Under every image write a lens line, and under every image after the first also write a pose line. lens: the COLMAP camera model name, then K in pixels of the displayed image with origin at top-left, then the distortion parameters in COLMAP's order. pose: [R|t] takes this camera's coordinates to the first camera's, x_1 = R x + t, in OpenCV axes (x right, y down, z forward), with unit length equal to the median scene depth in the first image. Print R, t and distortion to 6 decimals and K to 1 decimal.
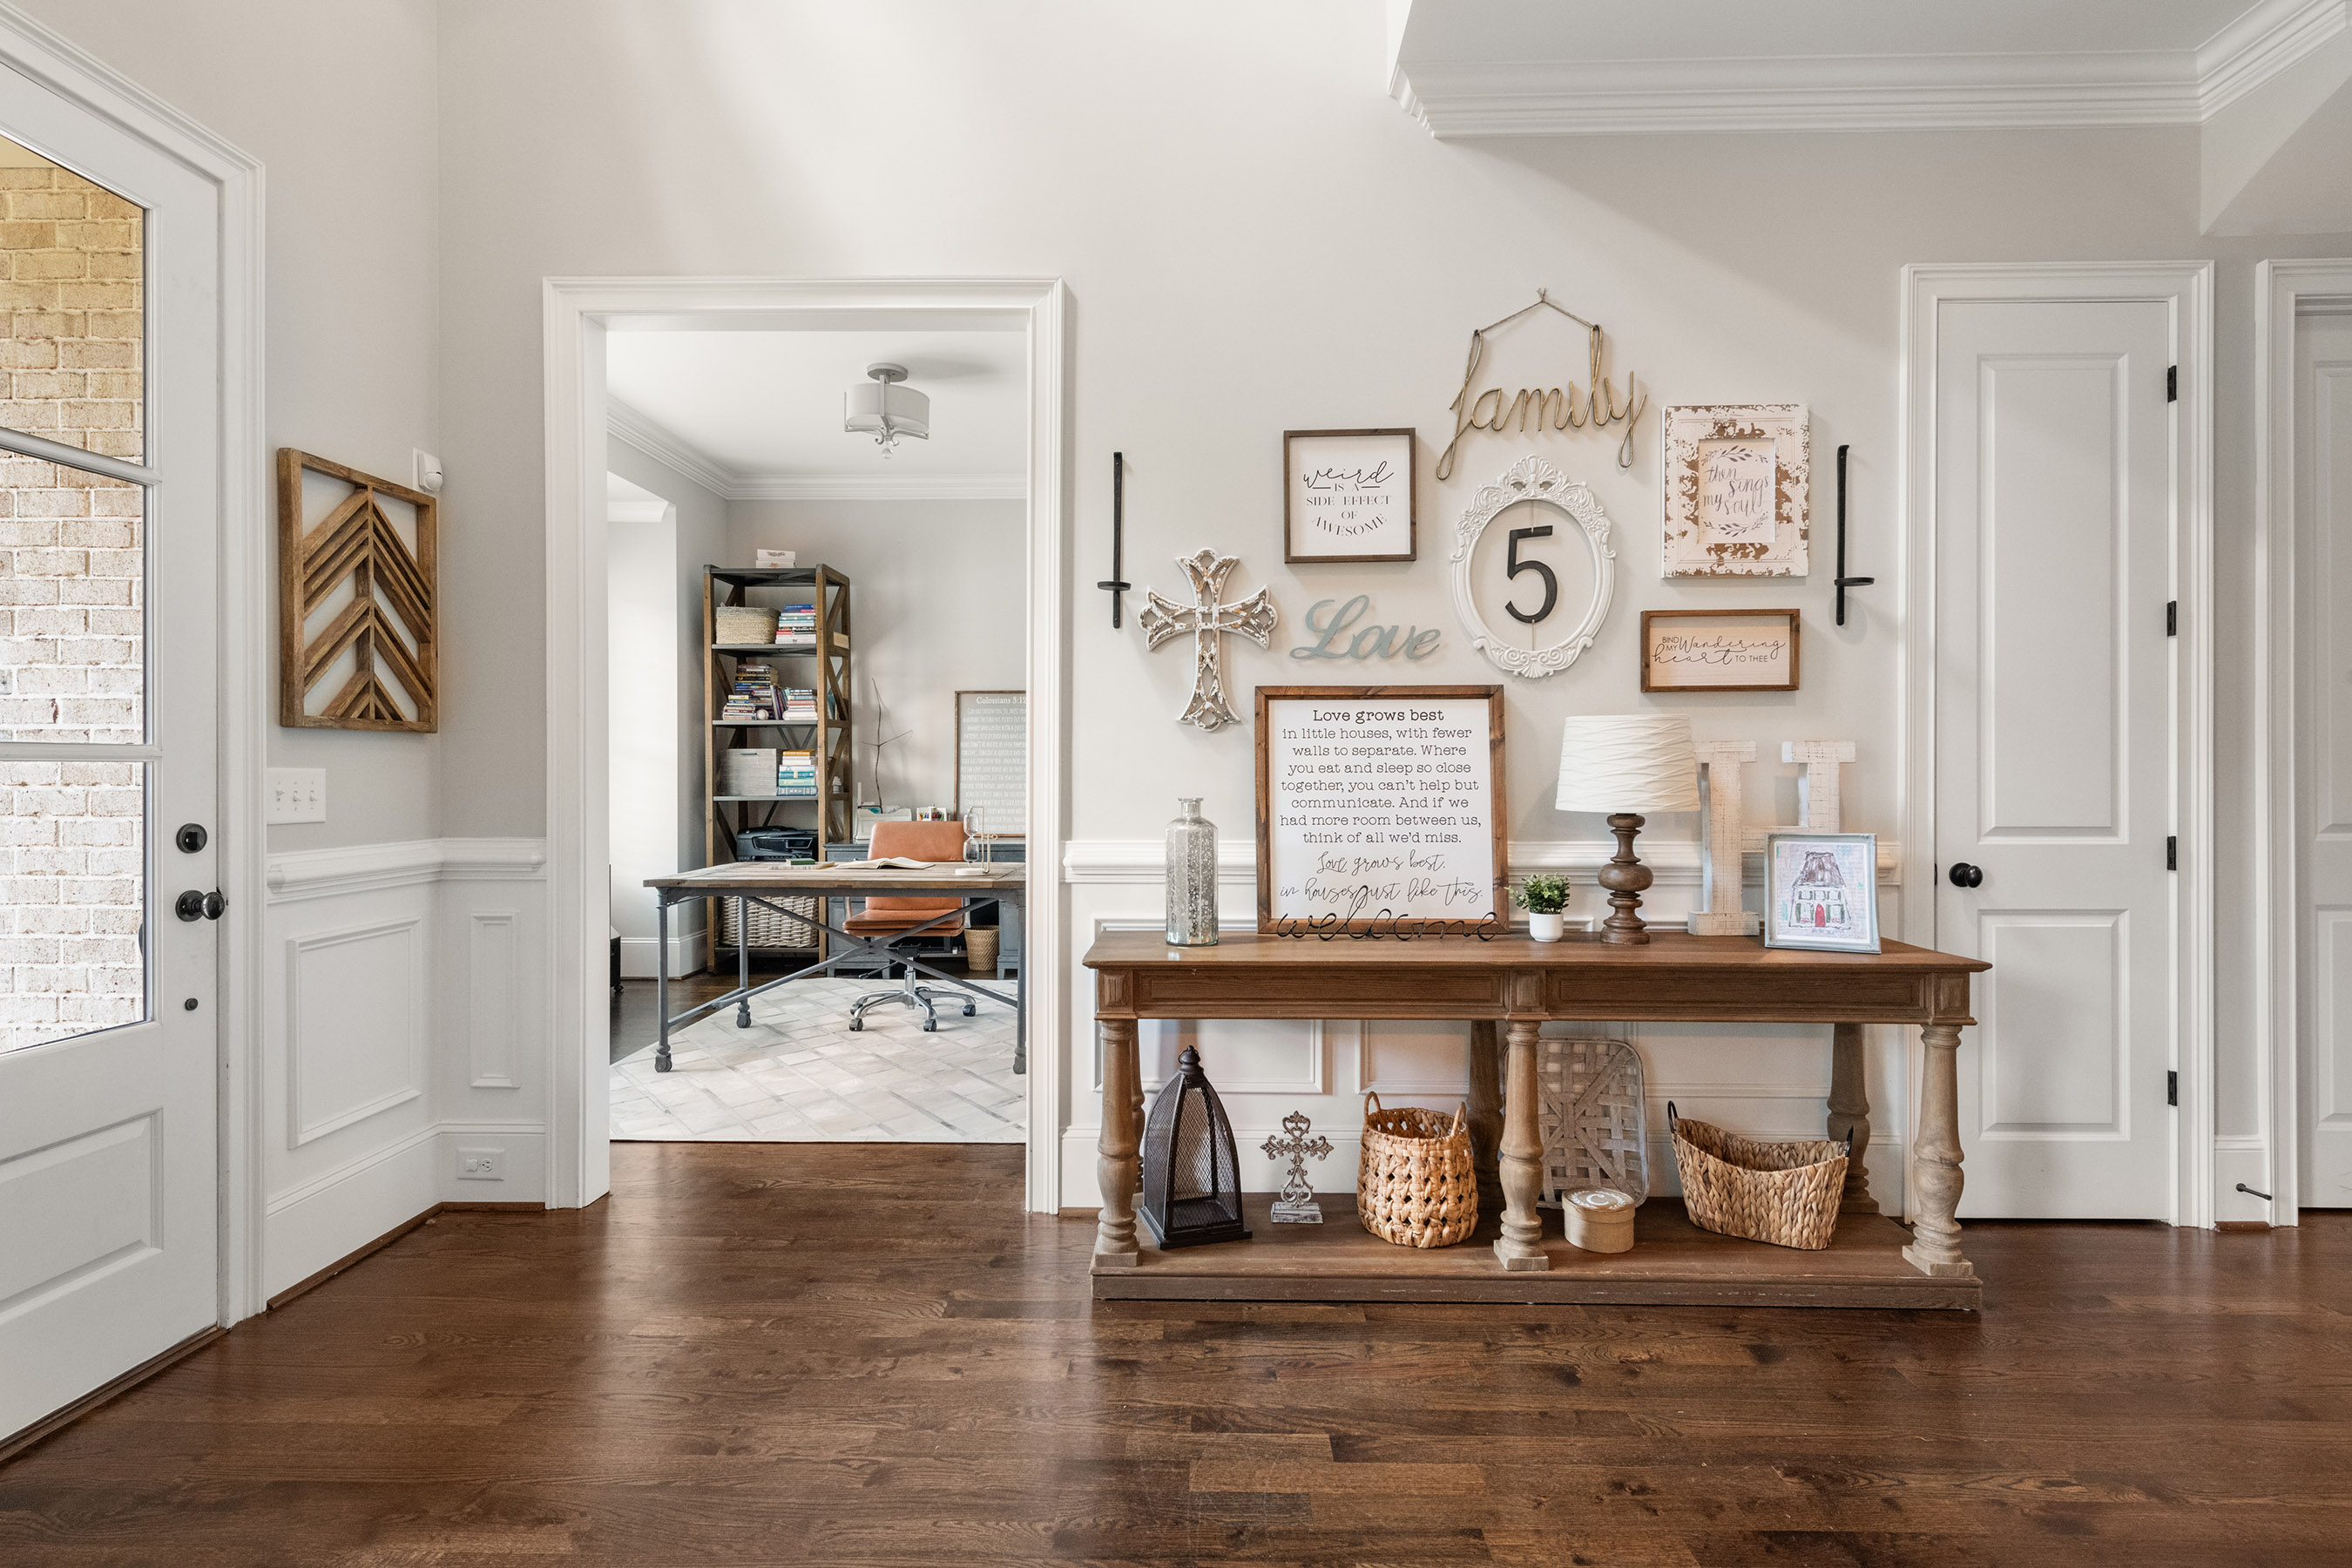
lens RADIAL K [[1075.6, 0, 1176.0], [0, 1075.6, 784.0], [0, 0, 1]] dist [-0.001944, -0.000270]
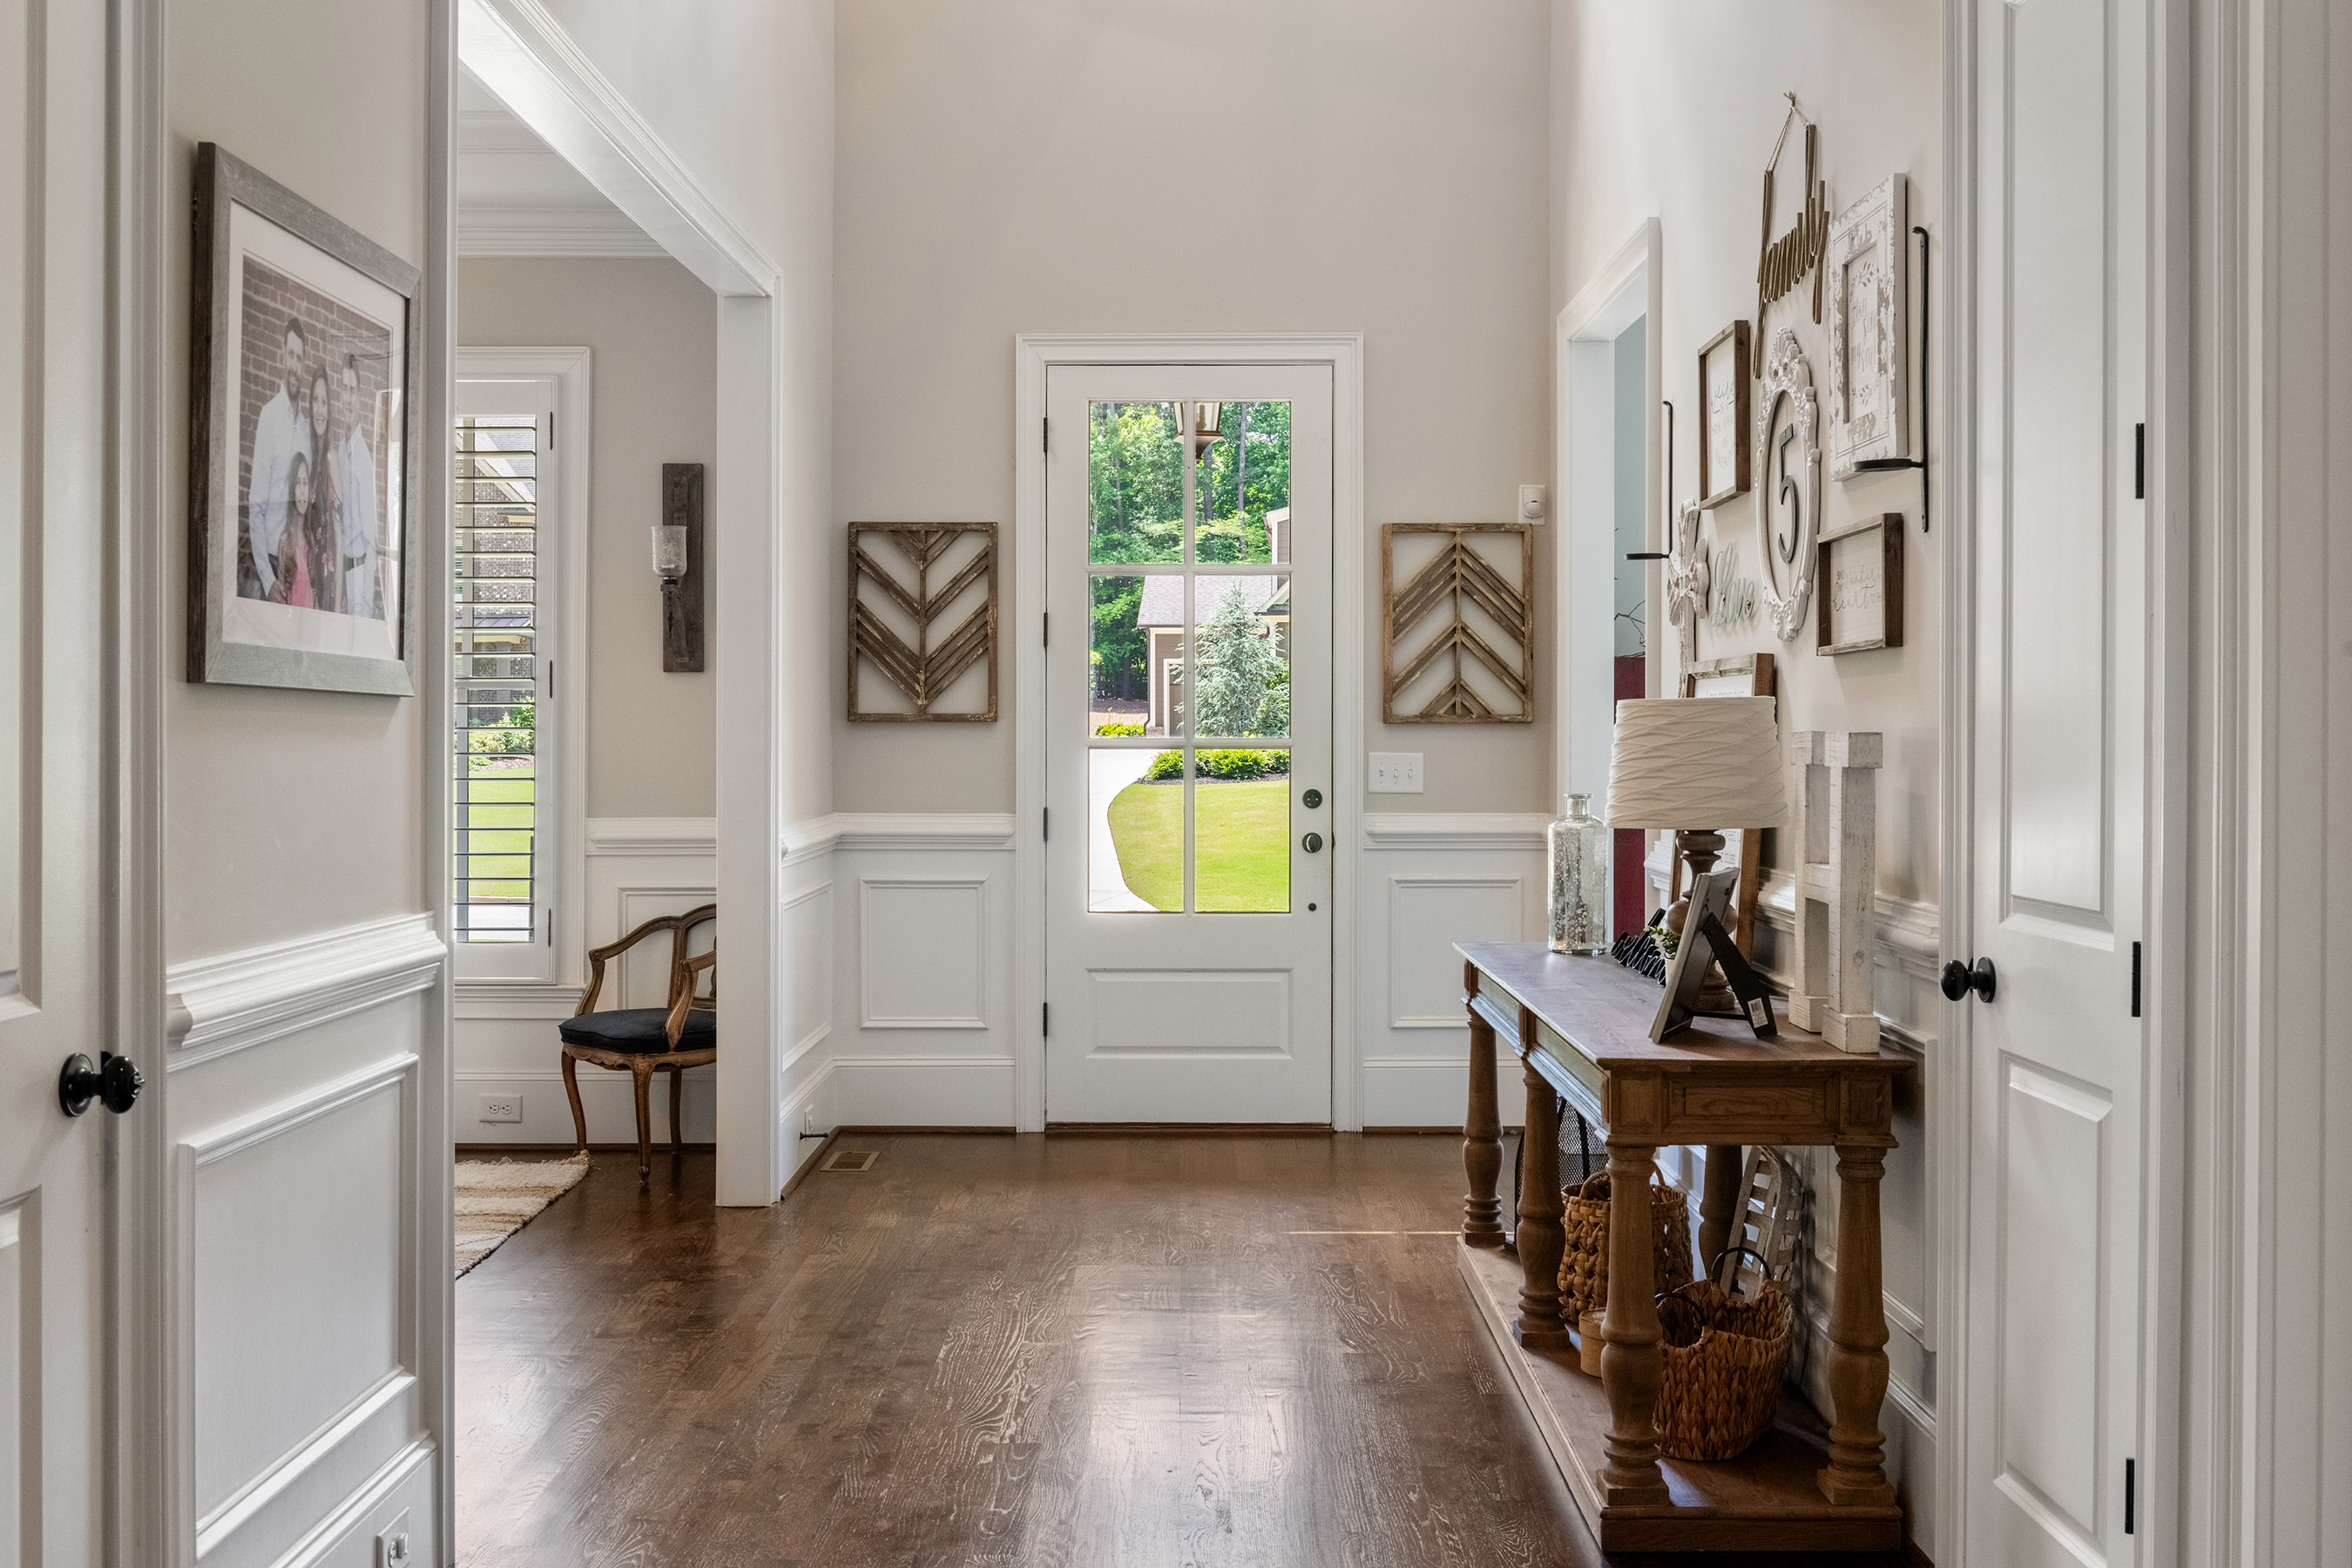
lens RADIAL K [[2366.3, 0, 1176.0], [0, 2366.3, 784.0], [0, 0, 1]] dist [0.003178, 0.000261]
pose [[0.020637, 0.023035, -0.999522, 2.180228], [-0.005962, 0.999720, 0.022917, -0.042492], [0.999769, 0.005487, 0.020769, 0.647145]]
